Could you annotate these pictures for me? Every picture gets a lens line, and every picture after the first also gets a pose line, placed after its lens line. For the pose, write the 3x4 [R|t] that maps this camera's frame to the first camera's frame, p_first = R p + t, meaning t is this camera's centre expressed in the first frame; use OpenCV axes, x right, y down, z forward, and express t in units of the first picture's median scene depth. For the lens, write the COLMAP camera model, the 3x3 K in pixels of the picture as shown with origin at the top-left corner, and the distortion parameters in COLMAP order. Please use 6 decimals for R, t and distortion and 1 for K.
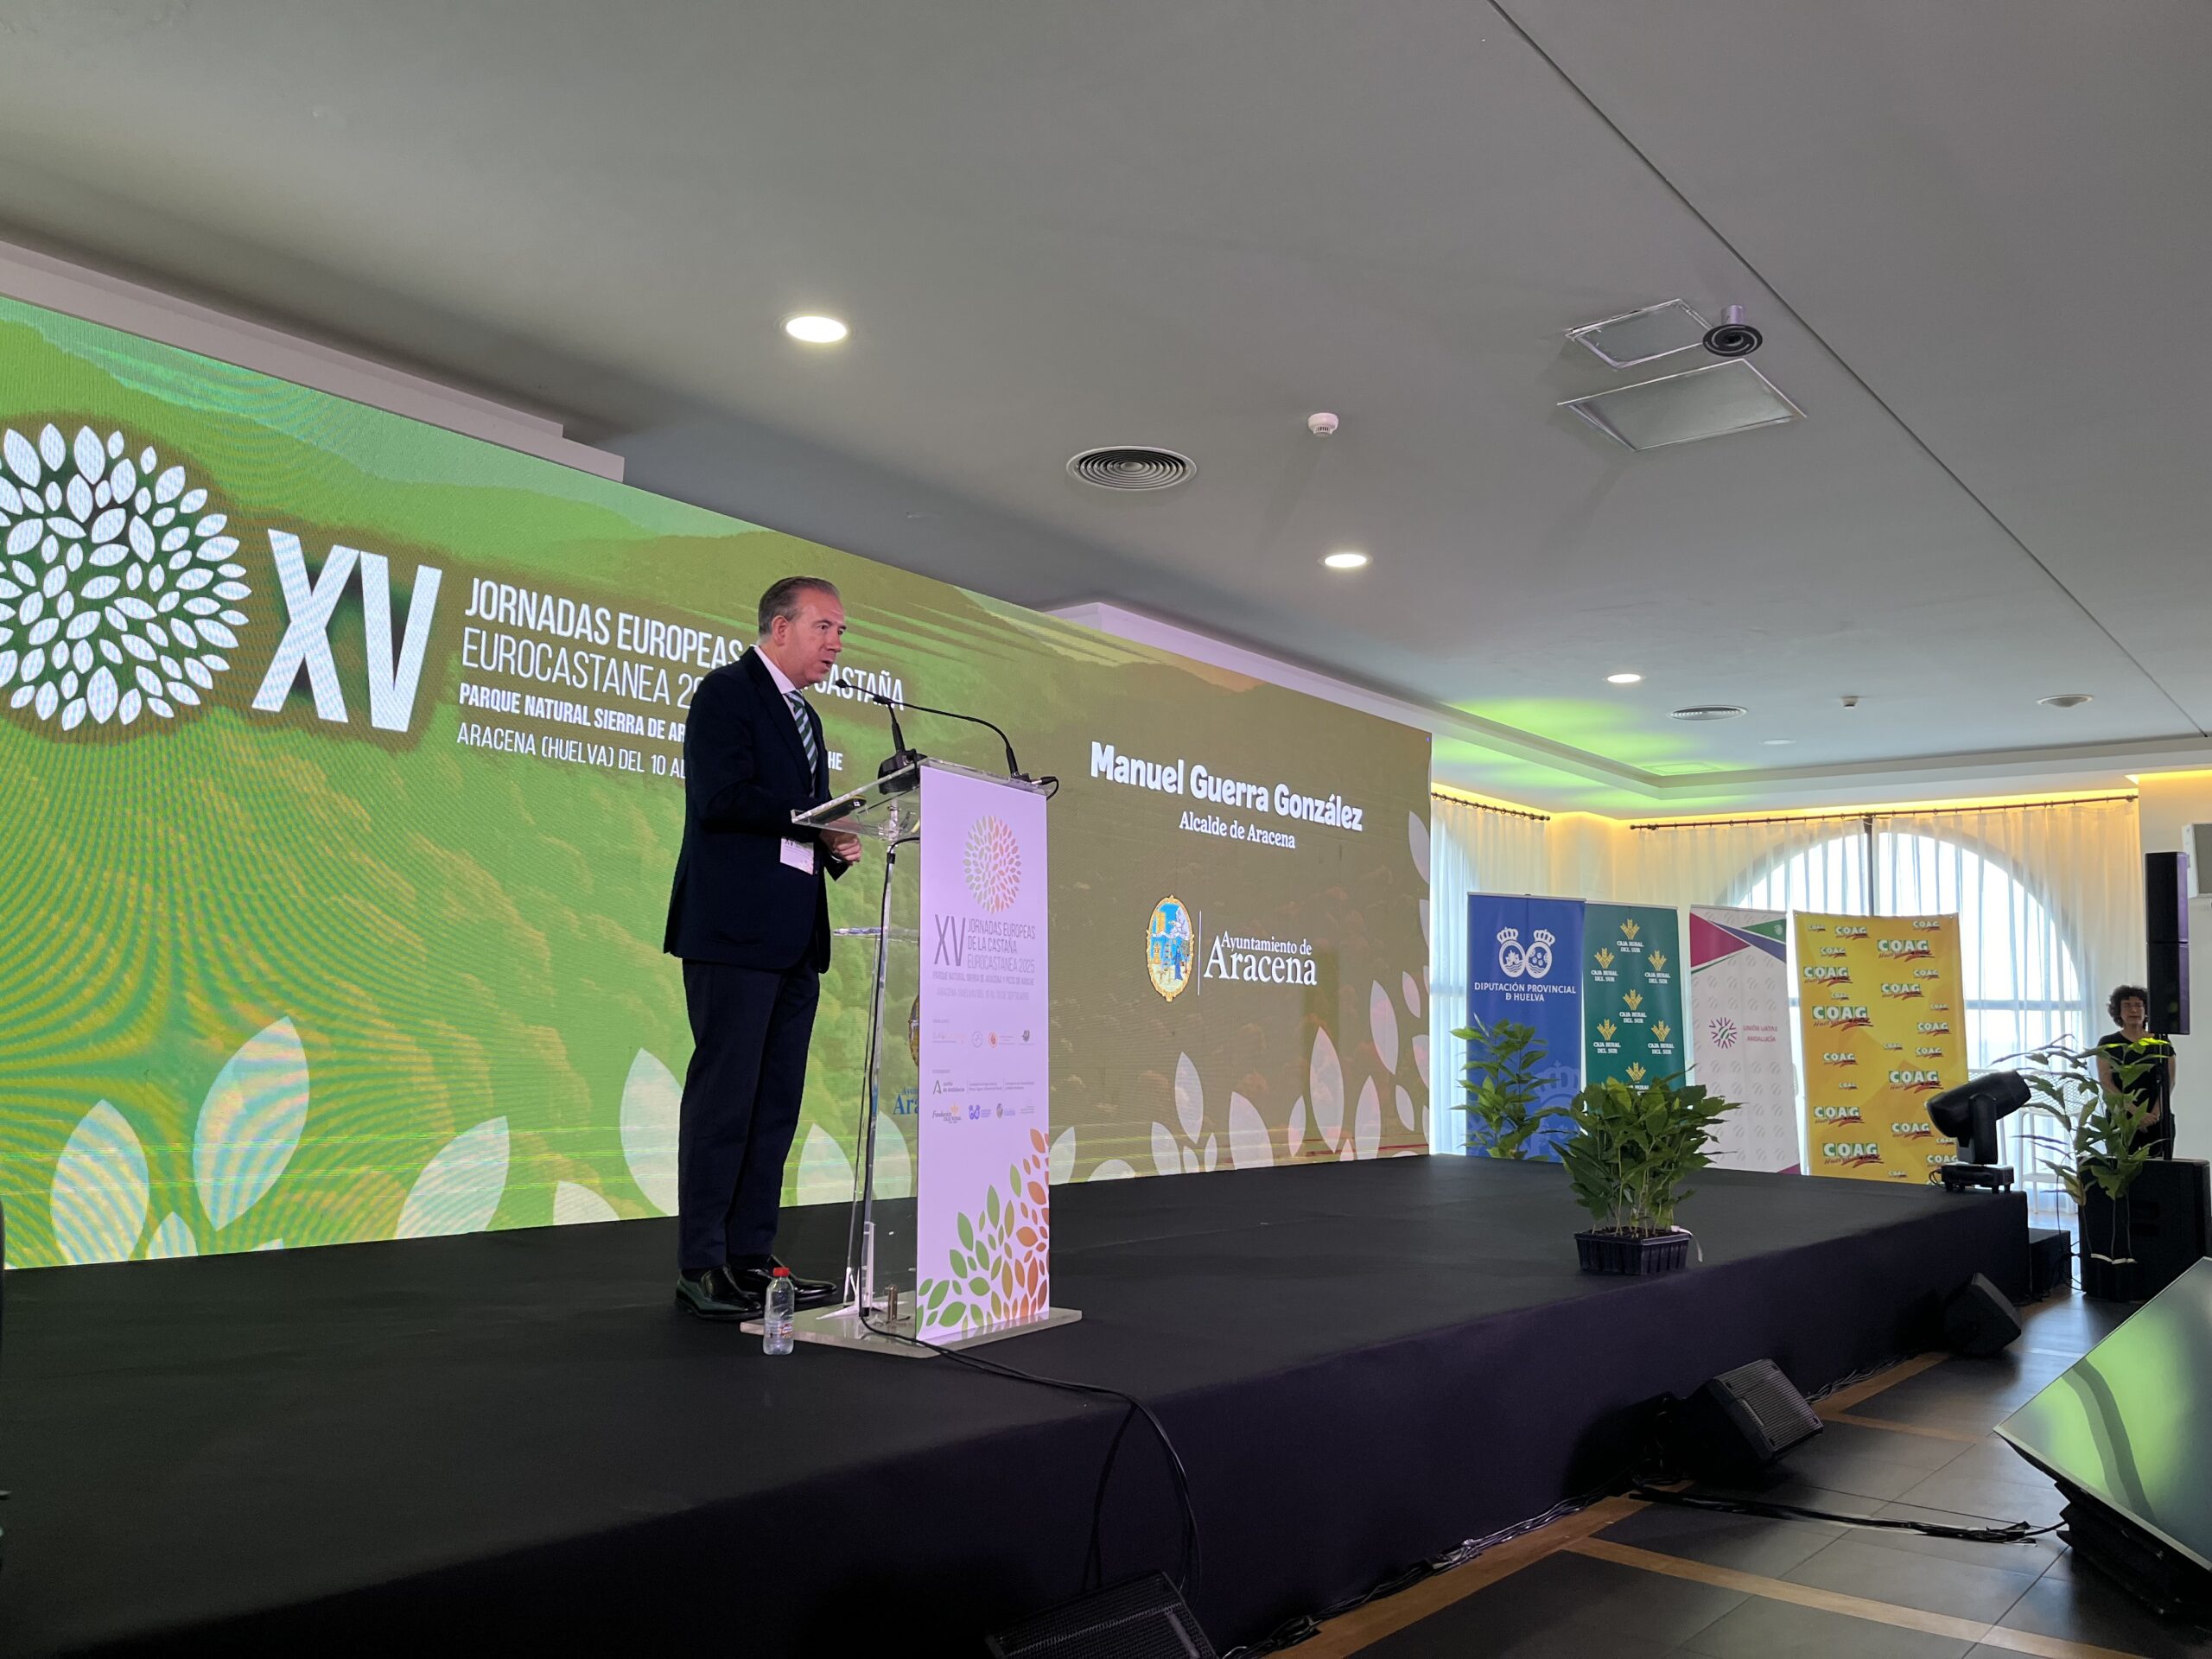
lens RADIAL K [[1665.6, 0, 1078.7], [0, 1665.6, 854.9], [0, 0, 1]] dist [0.052671, -0.070788]
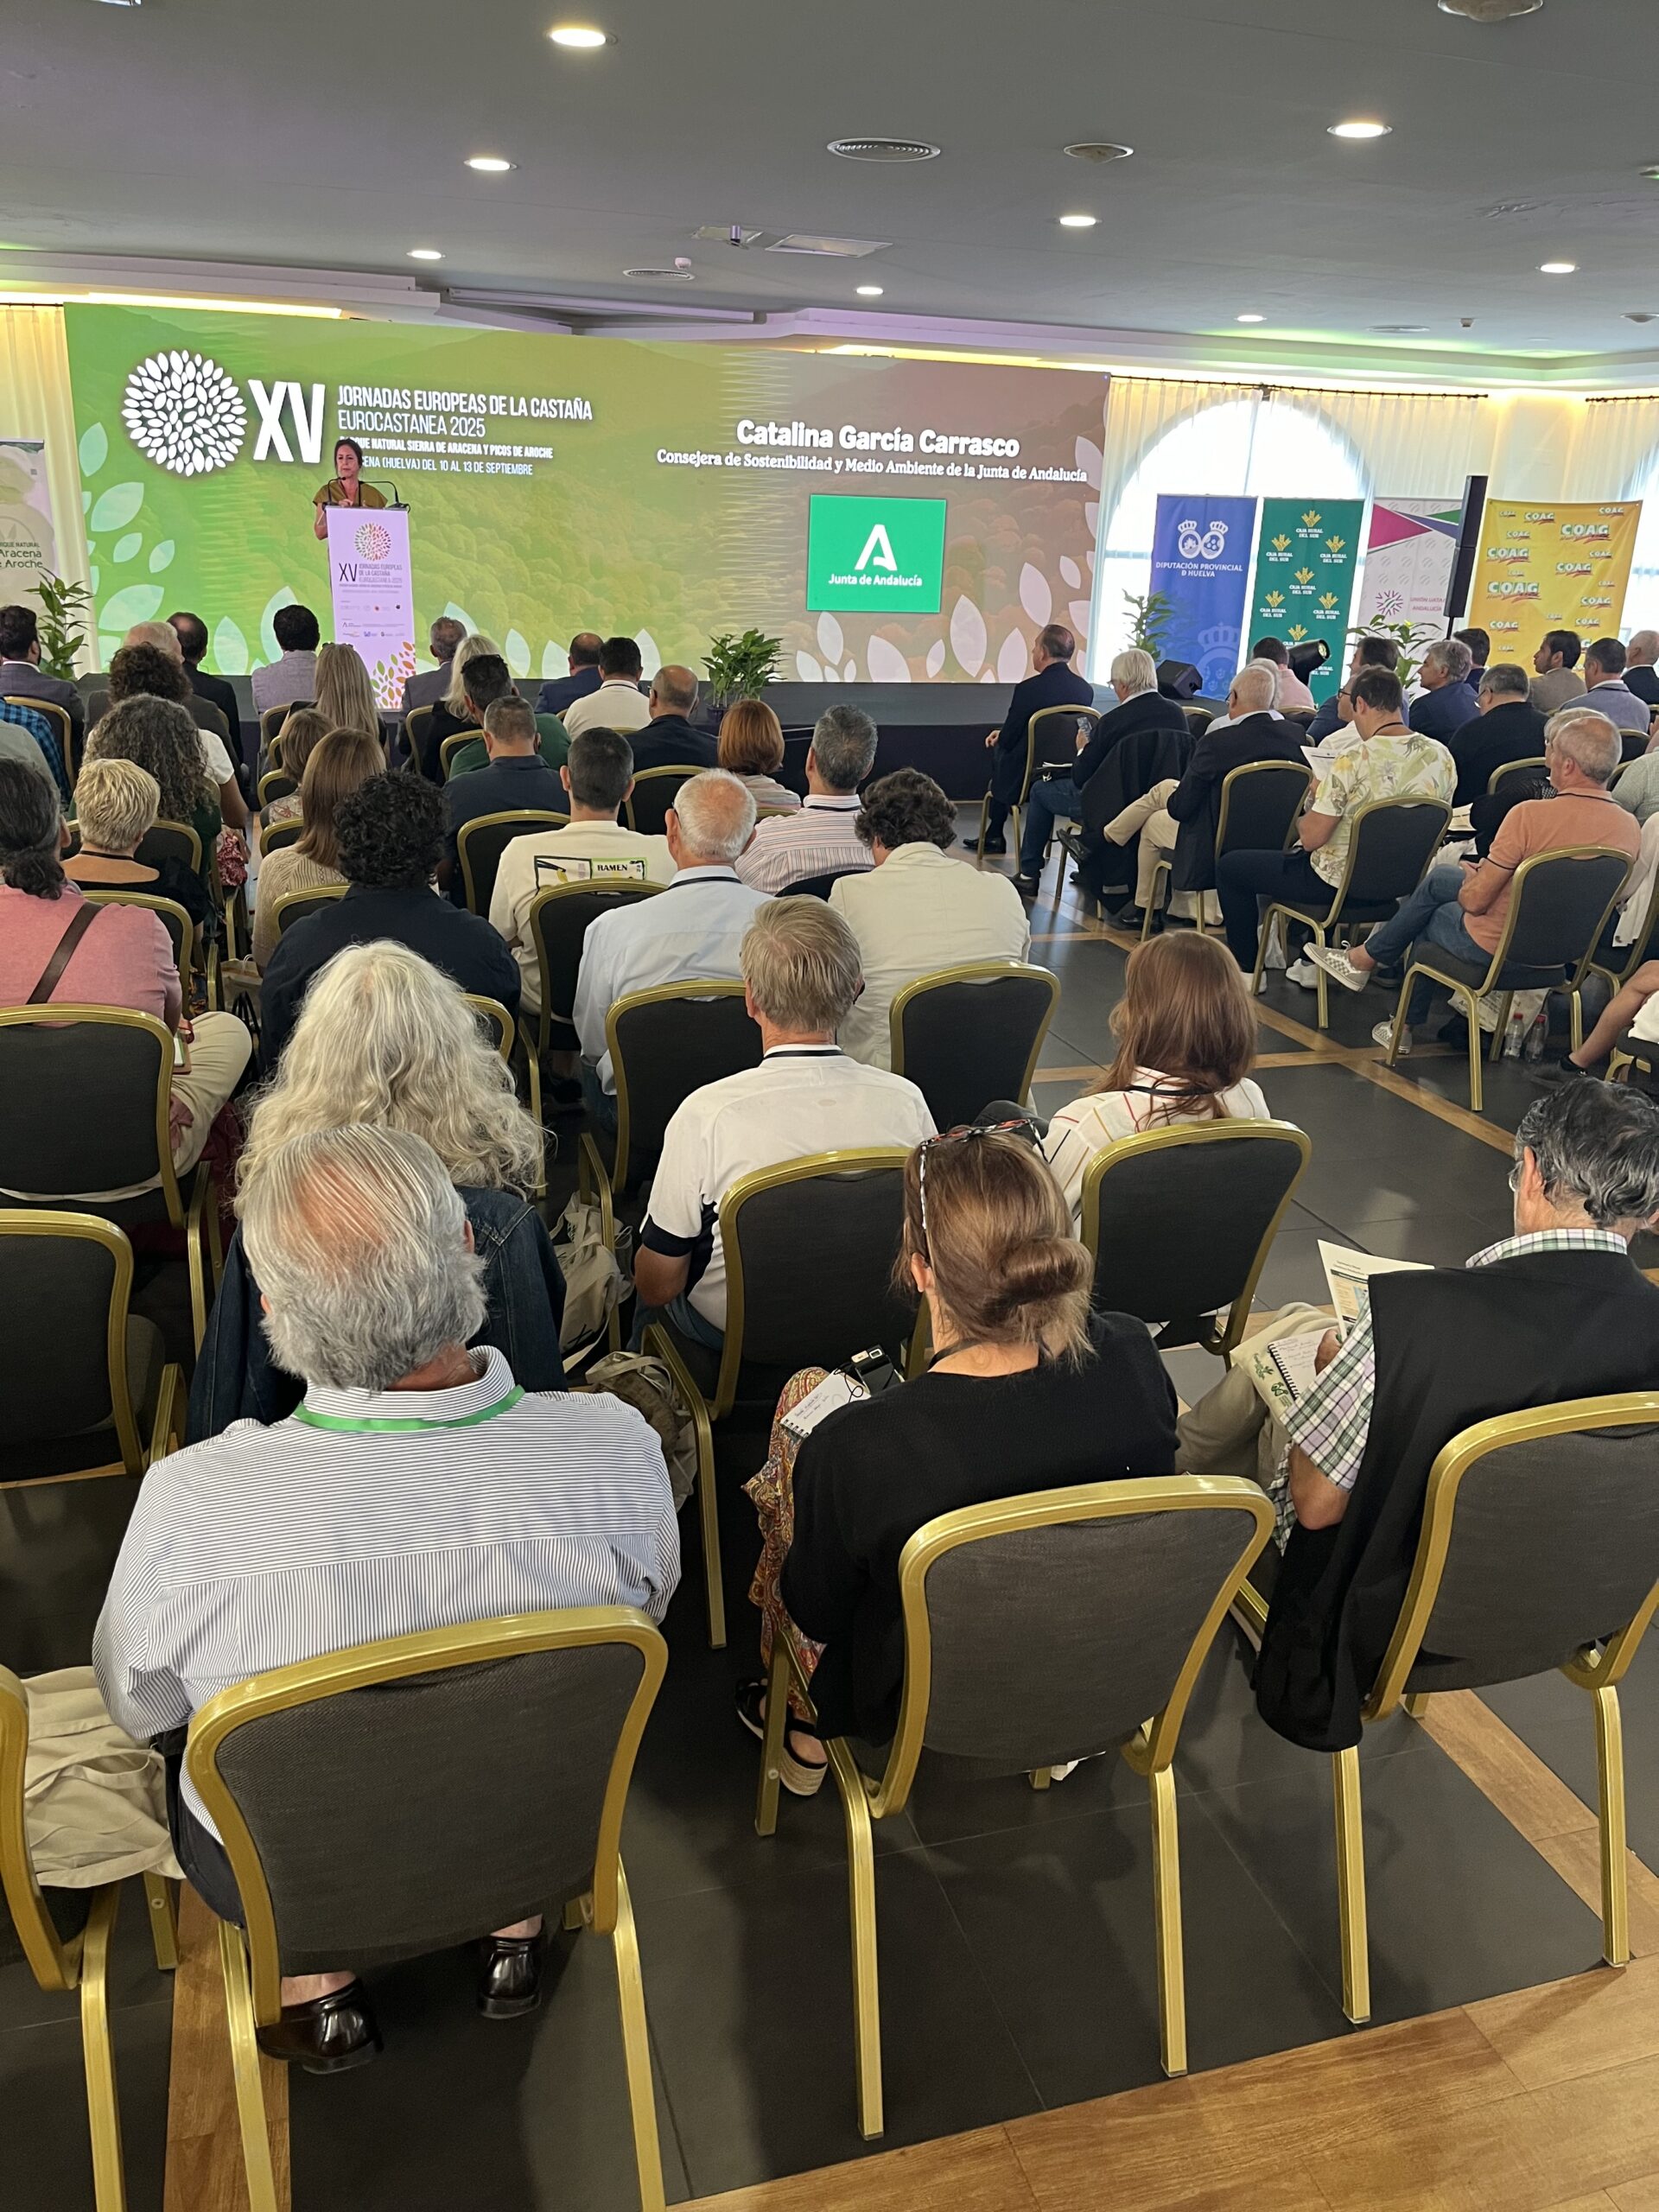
lens RADIAL K [[1665.6, 0, 830.9], [0, 1665.6, 1135.2], [0, 0, 1]] dist [0.052671, -0.070788]
pose [[0.846841, 0.189734, -0.496852, 1.478692], [0.040926, 0.908184, 0.416565, -0.156949], [0.530270, -0.373099, 0.761322, -0.746362]]
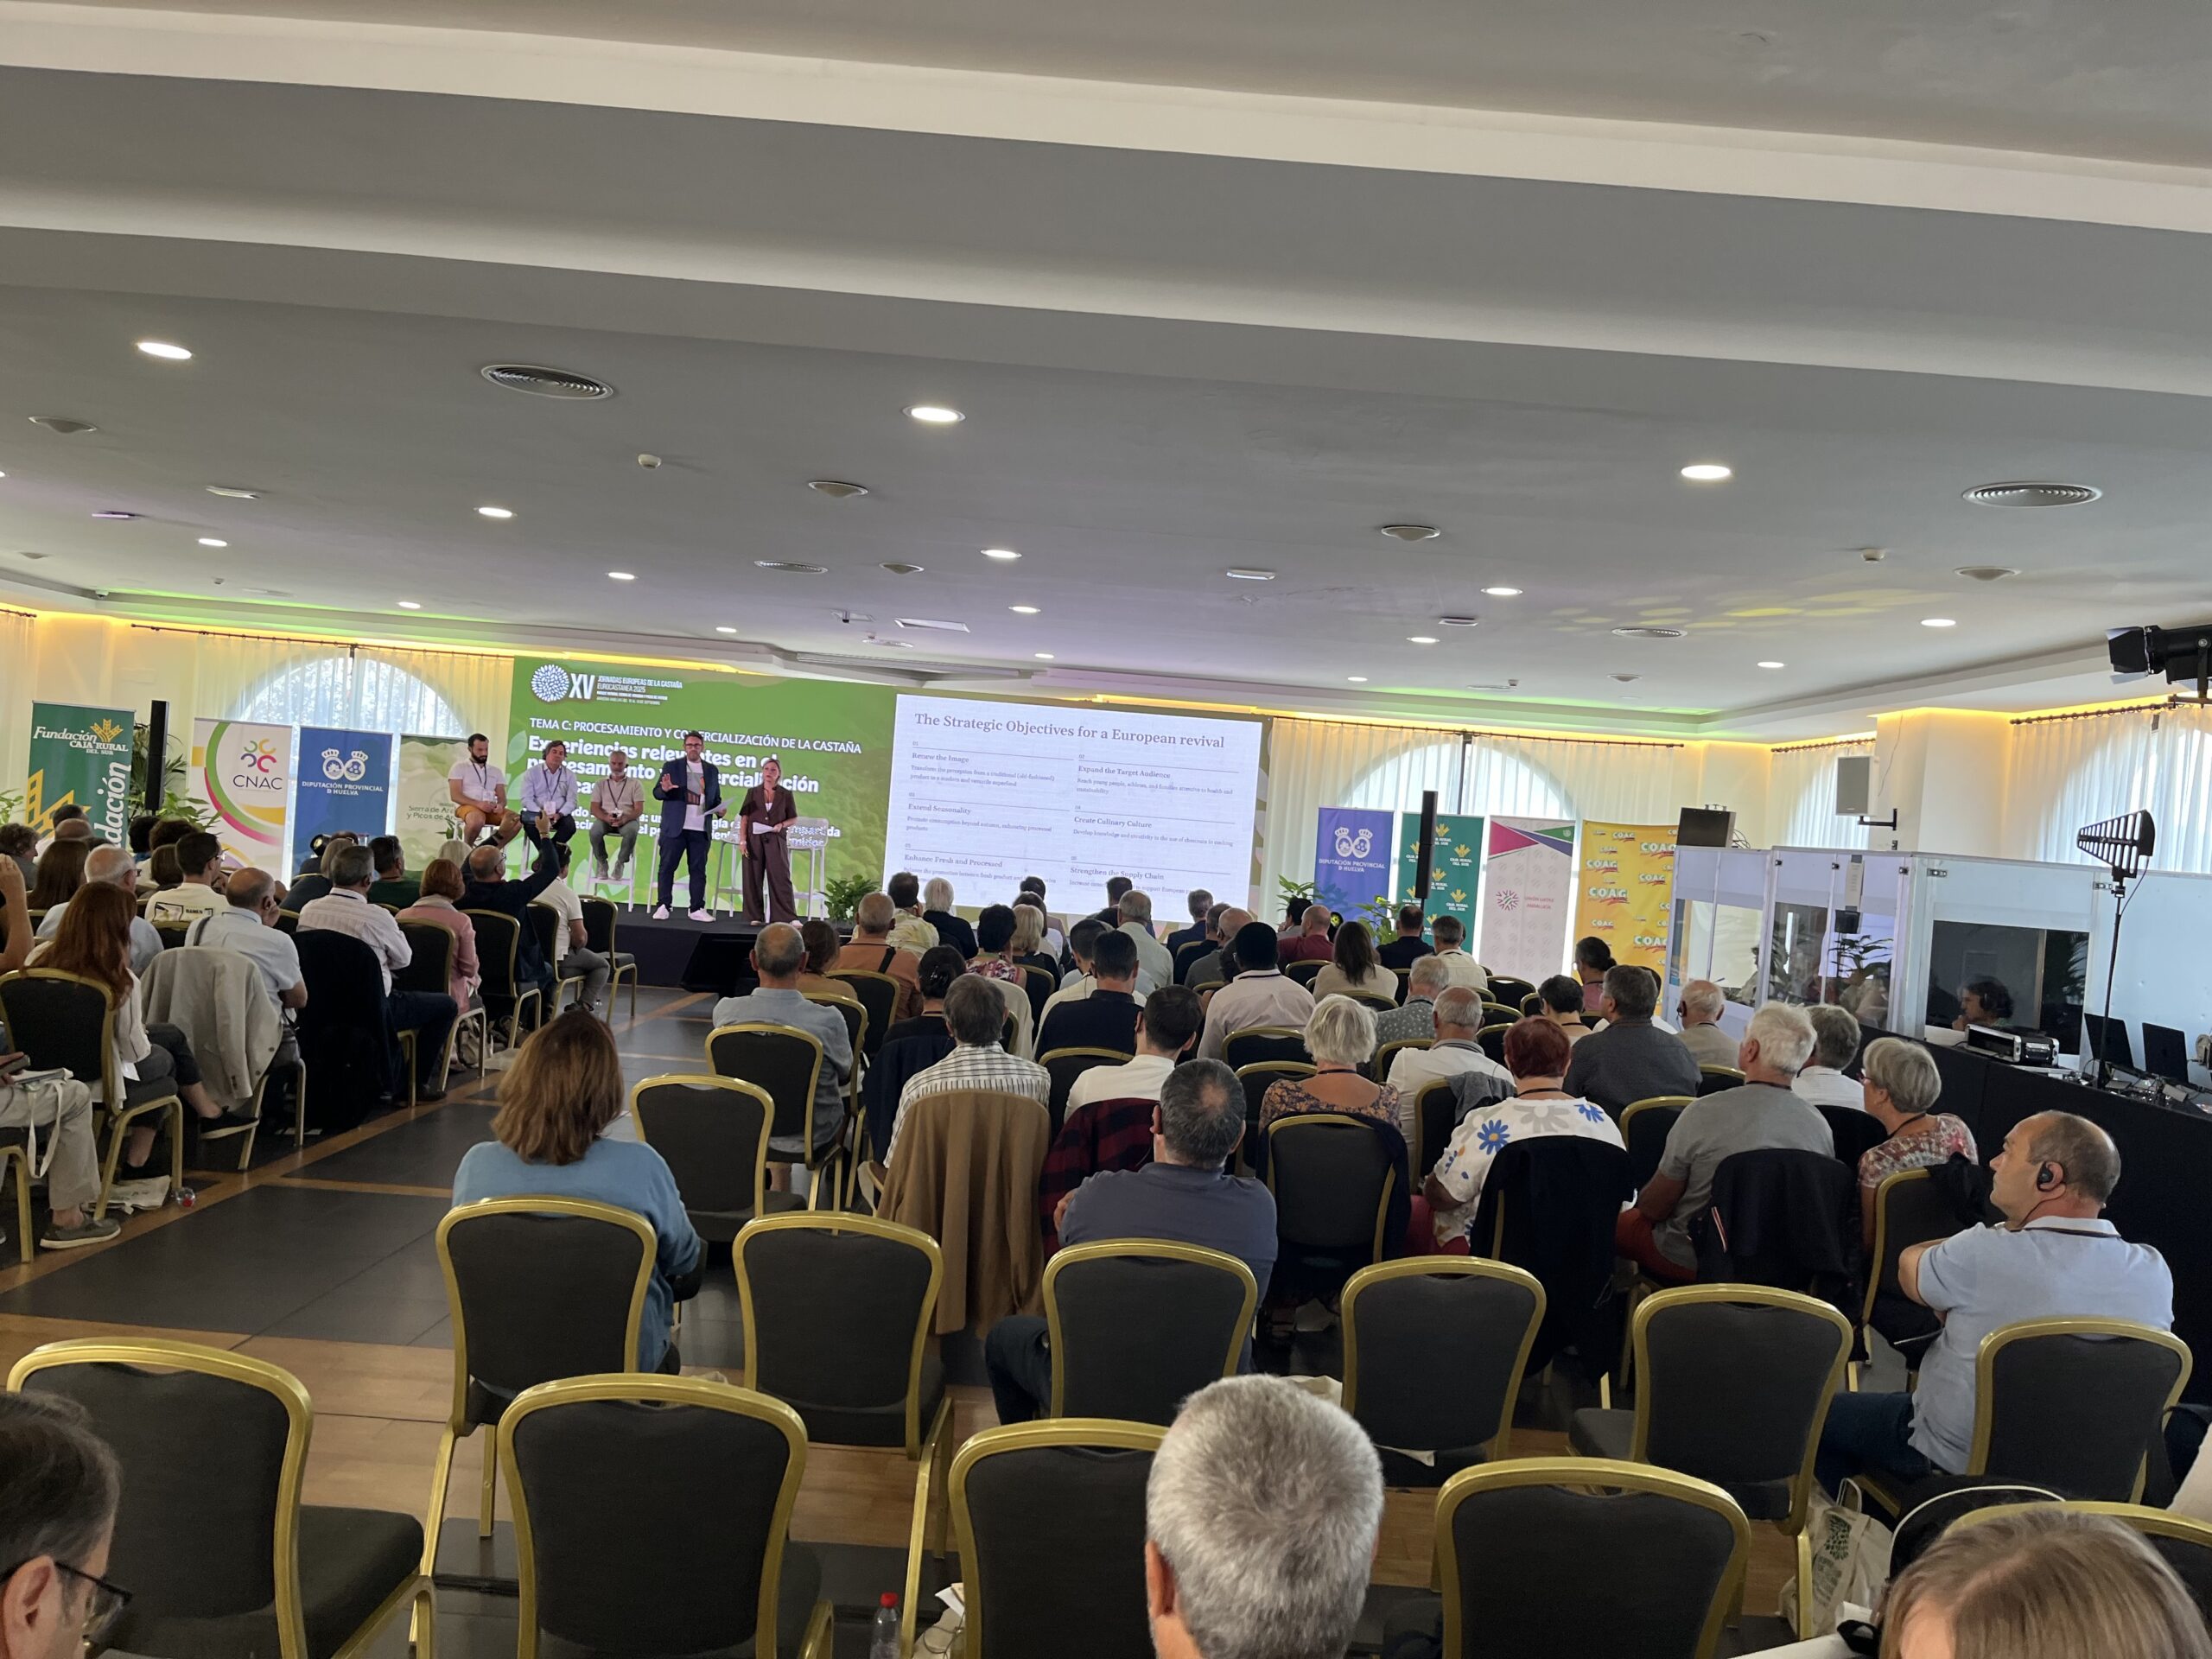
lens RADIAL K [[1662.9, 0, 1137.1], [0, 1662.9, 853.3], [0, 0, 1]] dist [0.033547, -0.018351]
pose [[0.656313, 0.036243, -0.753618, 2.587820], [0.018590, 0.997765, 0.064175, -0.078017], [0.754260, -0.056129, 0.654173, -0.474067]]
